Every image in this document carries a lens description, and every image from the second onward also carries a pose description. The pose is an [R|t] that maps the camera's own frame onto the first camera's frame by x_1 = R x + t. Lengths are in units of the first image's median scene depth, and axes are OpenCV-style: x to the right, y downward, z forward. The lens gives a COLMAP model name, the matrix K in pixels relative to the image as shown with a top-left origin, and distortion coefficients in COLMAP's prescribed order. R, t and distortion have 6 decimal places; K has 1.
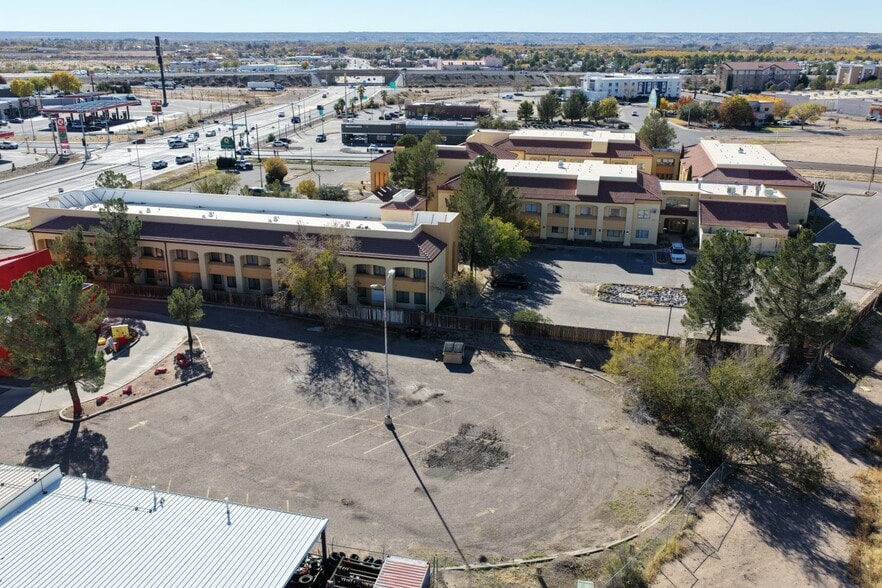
lens RADIAL K [[734.7, 0, 440.7], [0, 734.7, 294.5], [0, 0, 1]] dist [-0.014950, 0.038633]
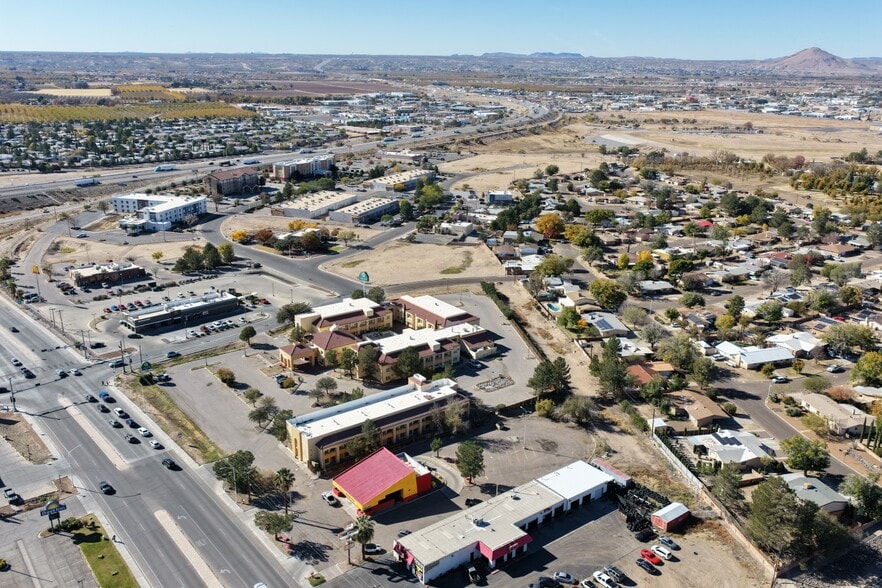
lens RADIAL K [[734.7, 0, 439.8], [0, 734.7, 292.8], [0, 0, 1]] dist [-0.014950, 0.038633]
pose [[0.627512, -0.228074, 0.744453, -2.251445], [0.240962, 0.966082, 0.092863, -0.787665], [-0.740382, 0.121112, 0.661185, -0.906688]]
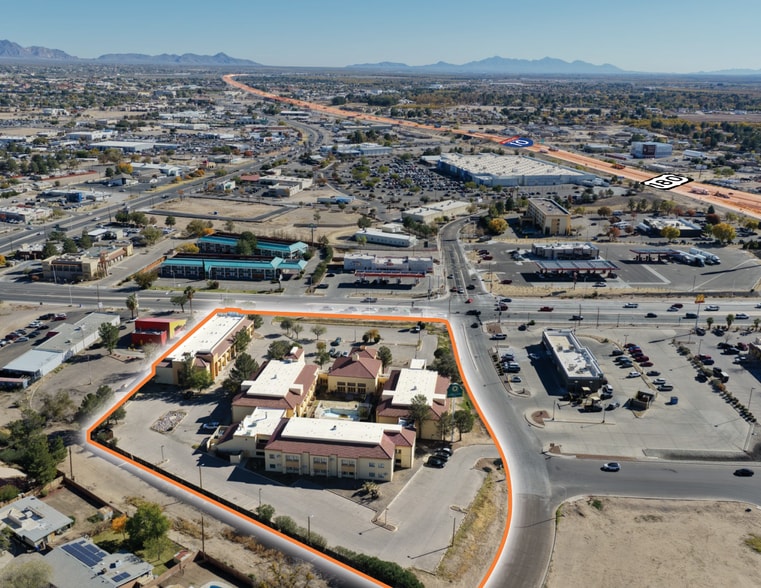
lens RADIAL K [[725.8, 0, 377.9], [0, 725.8, 297.0], [0, 0, 1]] dist [0.002539, 0.000000]
pose [[0.097121, 0.296125, -0.950199, 3.139240], [-0.335229, 0.908660, 0.248915, -1.504359], [0.937117, 0.294359, 0.187520, 1.306567]]
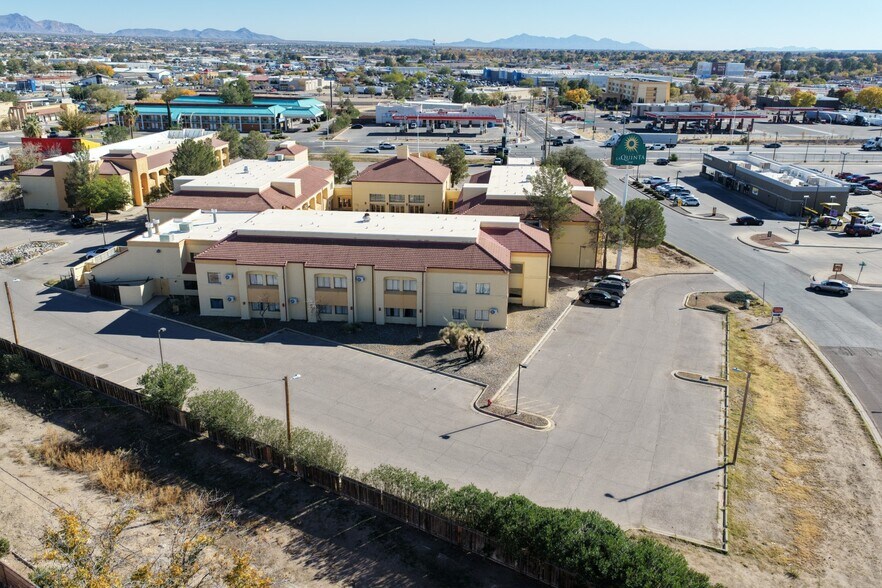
lens RADIAL K [[734.7, 0, 440.2], [0, 734.7, 293.7], [0, 0, 1]] dist [-0.014950, 0.038633]
pose [[0.142418, 0.317774, -0.937410, 1.868091], [-0.334741, 0.906724, 0.256516, -0.579513], [0.931486, 0.277257, 0.235506, 1.668746]]
